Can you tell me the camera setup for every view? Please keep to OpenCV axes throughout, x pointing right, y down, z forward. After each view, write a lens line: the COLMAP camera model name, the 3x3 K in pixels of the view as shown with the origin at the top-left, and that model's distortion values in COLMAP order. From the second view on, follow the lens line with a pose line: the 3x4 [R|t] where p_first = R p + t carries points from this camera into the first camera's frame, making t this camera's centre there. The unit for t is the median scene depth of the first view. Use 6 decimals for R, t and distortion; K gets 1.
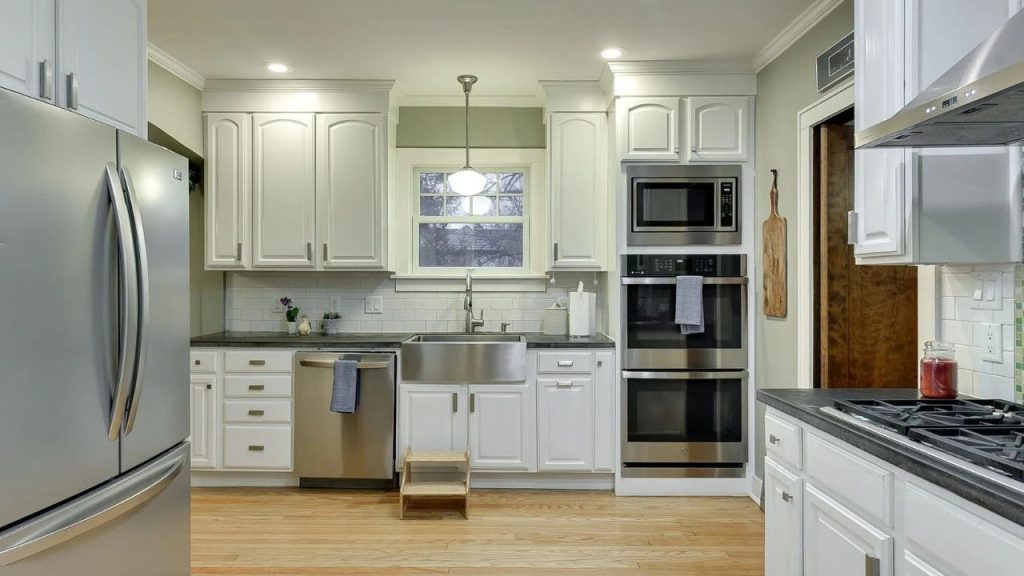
lens RADIAL K [[591.5, 0, 511.6], [0, 591.5, 288.3], [0, 0, 1]] dist [0.026875, 0.001237]
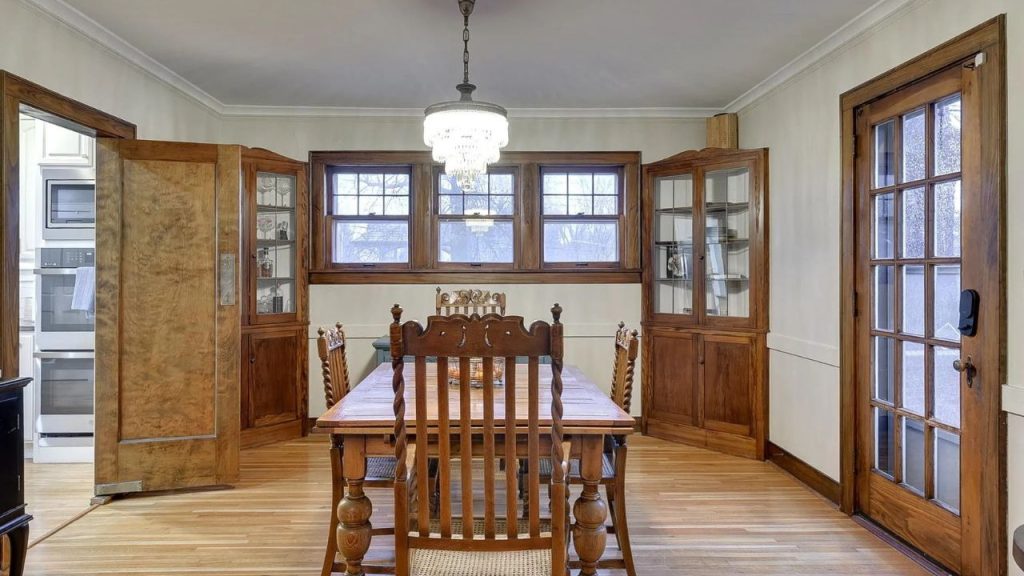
lens RADIAL K [[591.5, 0, 509.5], [0, 591.5, 281.1], [0, 0, 1]] dist [0.026875, 0.001237]
pose [[0.999949, 0.000805, 0.010082, 1.083701], [-0.000752, 0.999986, -0.005202, 0.010640], [-0.010086, 0.005194, 0.999936, -0.147894]]
